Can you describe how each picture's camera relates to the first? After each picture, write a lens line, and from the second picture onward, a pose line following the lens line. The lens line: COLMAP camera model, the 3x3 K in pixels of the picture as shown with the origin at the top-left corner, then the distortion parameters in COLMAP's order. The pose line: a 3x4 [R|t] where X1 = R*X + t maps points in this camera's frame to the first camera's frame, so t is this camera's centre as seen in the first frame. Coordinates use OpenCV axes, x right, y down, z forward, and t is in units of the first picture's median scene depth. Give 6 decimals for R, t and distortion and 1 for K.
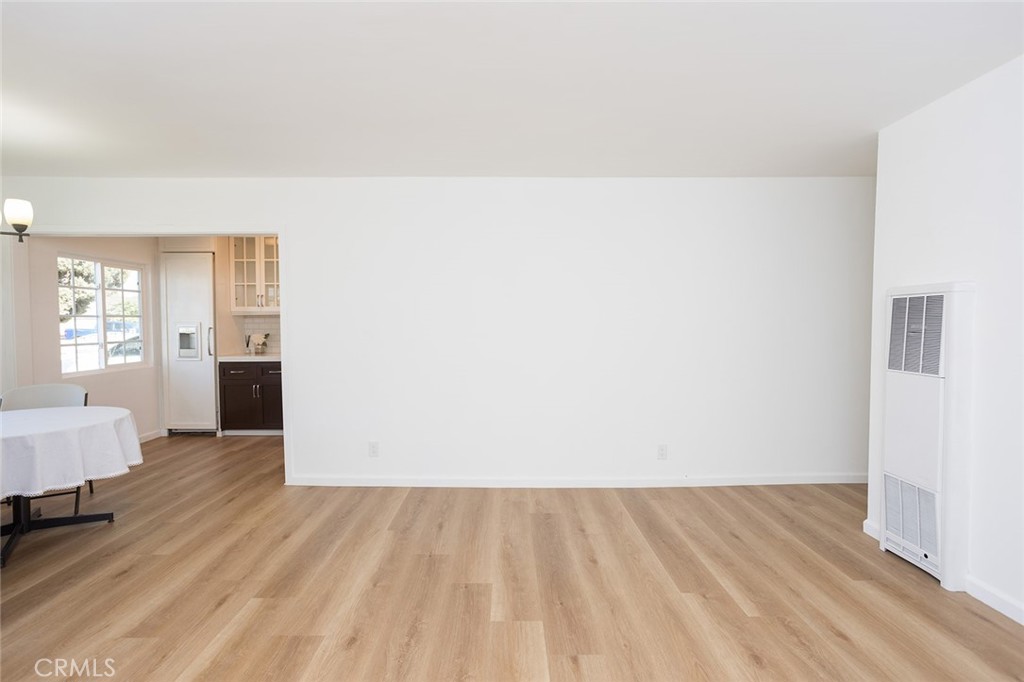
lens RADIAL K [[501.5, 0, 508.7], [0, 501.5, 337.8], [0, 0, 1]] dist [-0.023133, 0.010785]
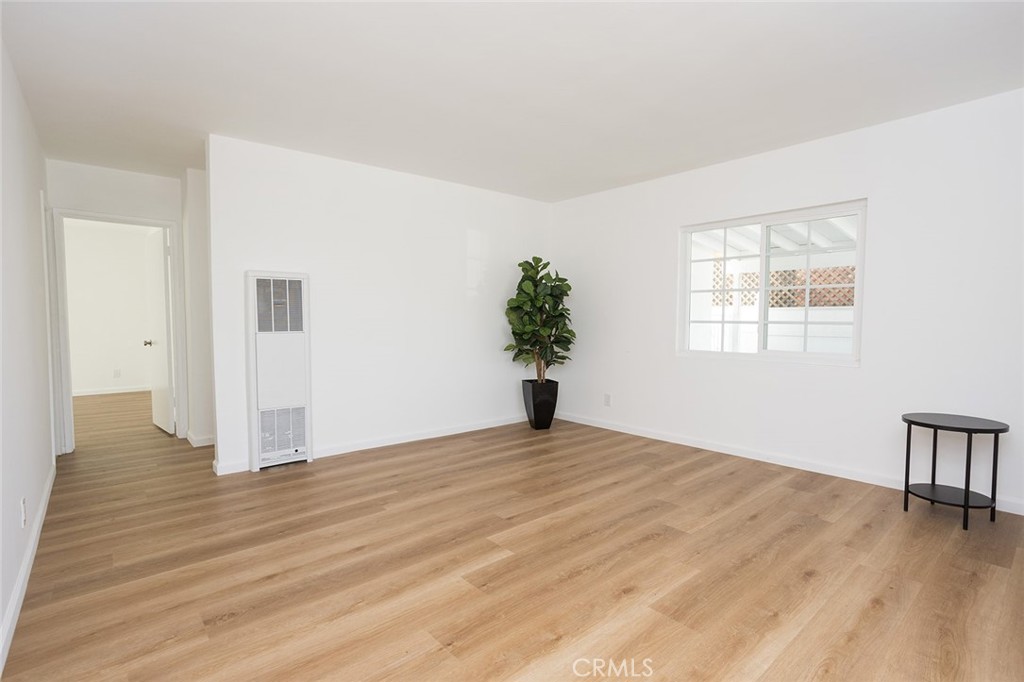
lens RADIAL K [[488.0, 0, 520.7], [0, 488.0, 345.1], [0, 0, 1]] dist [-0.023402, 0.004050]
pose [[-0.661668, -0.035958, 0.748934, -0.728260], [0.026711, 0.997085, 0.071471, 0.025903], [-0.749321, 0.067295, -0.658779, 1.450572]]
